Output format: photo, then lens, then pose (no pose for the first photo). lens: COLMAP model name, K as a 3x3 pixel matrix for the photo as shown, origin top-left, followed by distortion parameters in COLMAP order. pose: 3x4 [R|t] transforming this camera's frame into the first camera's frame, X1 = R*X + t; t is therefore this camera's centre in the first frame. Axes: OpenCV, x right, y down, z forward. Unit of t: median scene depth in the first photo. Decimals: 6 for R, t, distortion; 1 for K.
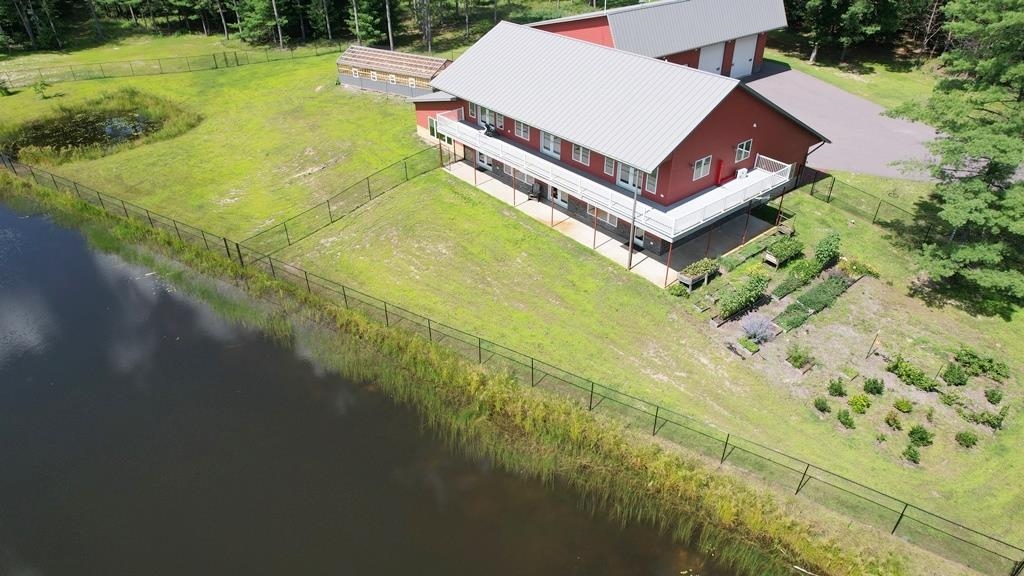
lens RADIAL K [[649.6, 0, 512.0], [0, 649.6, 288.0], [0, 0, 1]] dist [-0.076590, 0.067796]
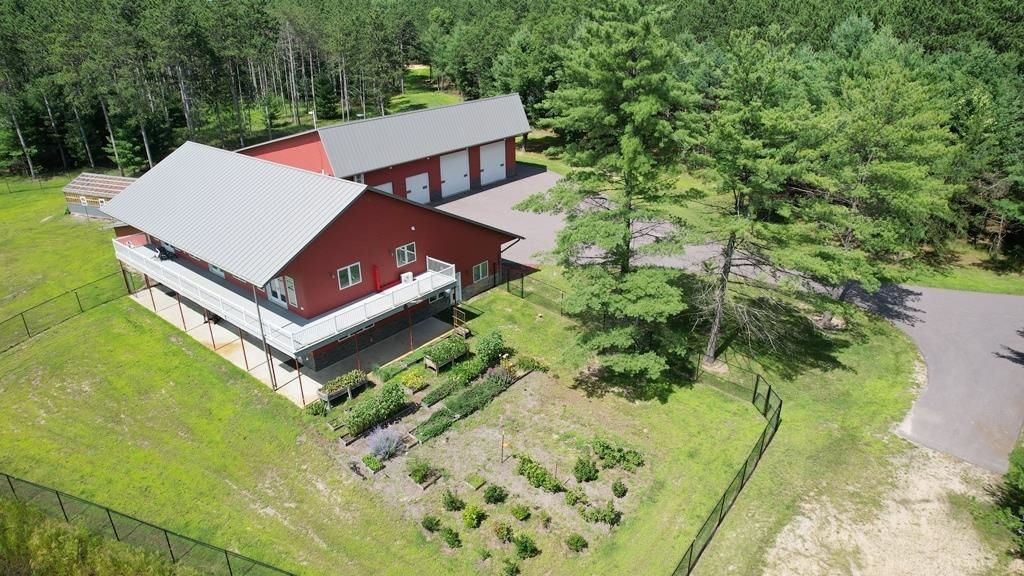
lens RADIAL K [[649.6, 0, 512.0], [0, 649.6, 288.0], [0, 0, 1]] dist [-0.076590, 0.067796]
pose [[0.983217, -0.080203, 0.163867, 0.381771], [0.106241, 0.981887, -0.156881, 0.008328], [-0.148317, 0.171657, 0.973928, 0.030589]]
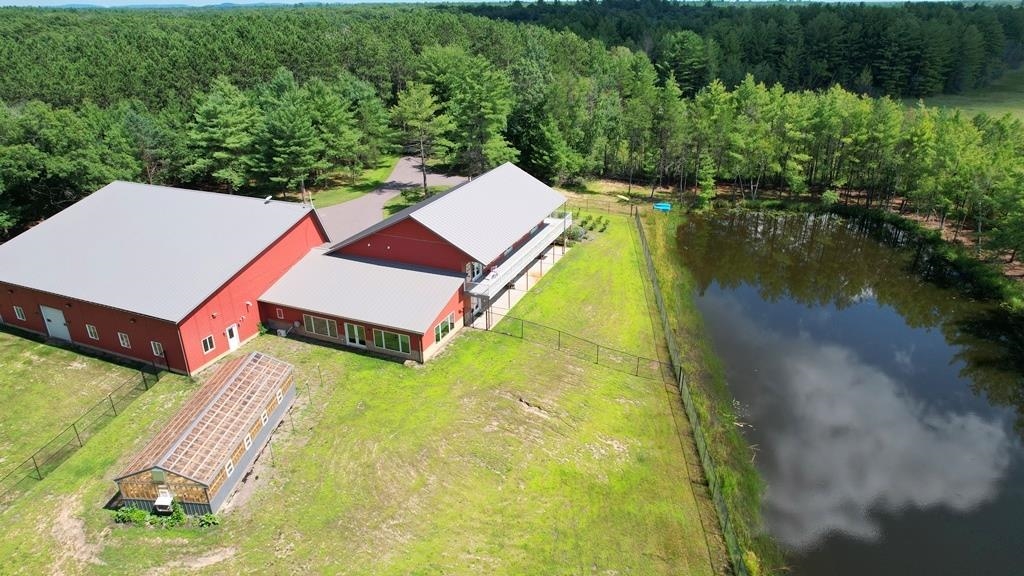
lens RADIAL K [[649.6, 0, 512.0], [0, 649.6, 288.0], [0, 0, 1]] dist [-0.076590, 0.067796]
pose [[-0.458910, -0.351026, 0.816200, -1.386095], [0.500895, 0.656526, 0.563984, -1.152331], [-0.733829, 0.667649, -0.125459, 1.442366]]
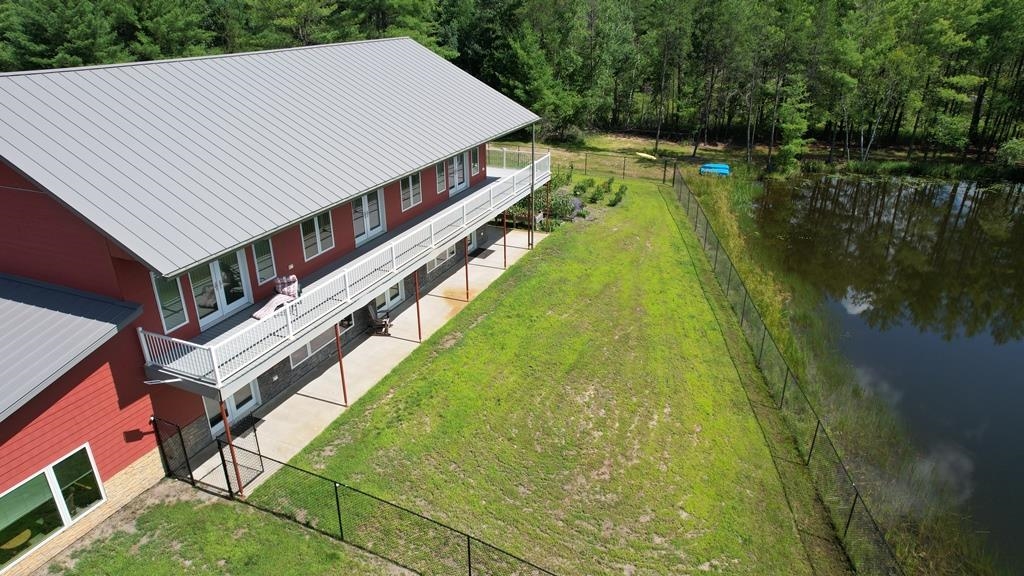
lens RADIAL K [[649.6, 0, 512.0], [0, 649.6, 288.0], [0, 0, 1]] dist [-0.076590, 0.067796]
pose [[-0.457189, -0.351564, 0.816934, -0.540561], [0.497965, 0.659883, 0.562659, -0.500837], [-0.736892, 0.664045, -0.126625, 1.180048]]
